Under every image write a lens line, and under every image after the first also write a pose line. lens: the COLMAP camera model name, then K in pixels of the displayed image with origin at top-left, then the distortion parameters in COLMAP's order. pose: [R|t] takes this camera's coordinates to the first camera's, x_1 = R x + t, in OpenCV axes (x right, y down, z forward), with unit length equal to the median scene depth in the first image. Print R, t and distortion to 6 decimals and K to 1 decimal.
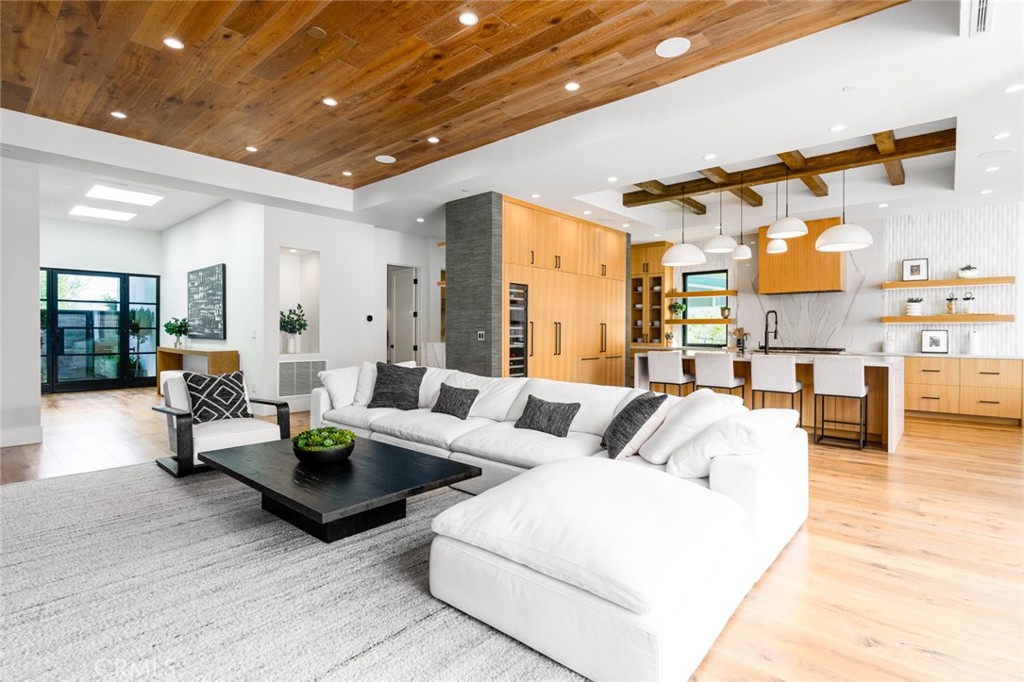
lens RADIAL K [[498.4, 0, 508.7], [0, 498.4, 334.1], [0, 0, 1]] dist [-0.006114, 0.001434]
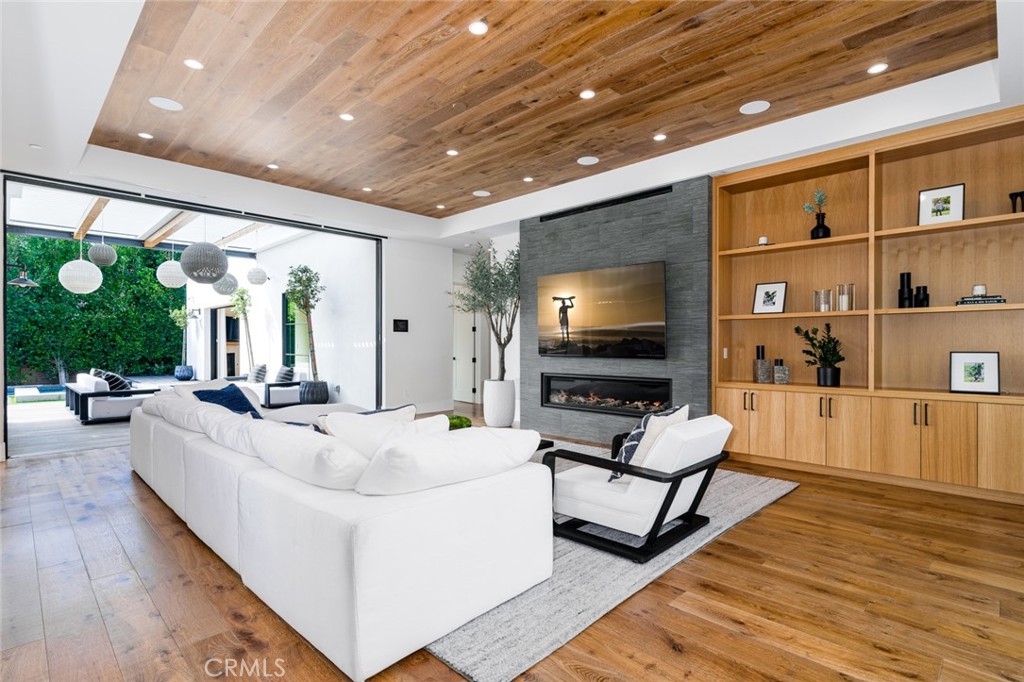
lens RADIAL K [[498.4, 0, 514.3], [0, 498.4, 344.8], [0, 0, 1]] dist [-0.006114, 0.001434]
pose [[-0.998955, -0.002795, 0.045620, -0.248845], [-0.002577, 0.999985, 0.004838, -0.005278], [-0.045633, 0.004716, -0.998947, 0.962410]]
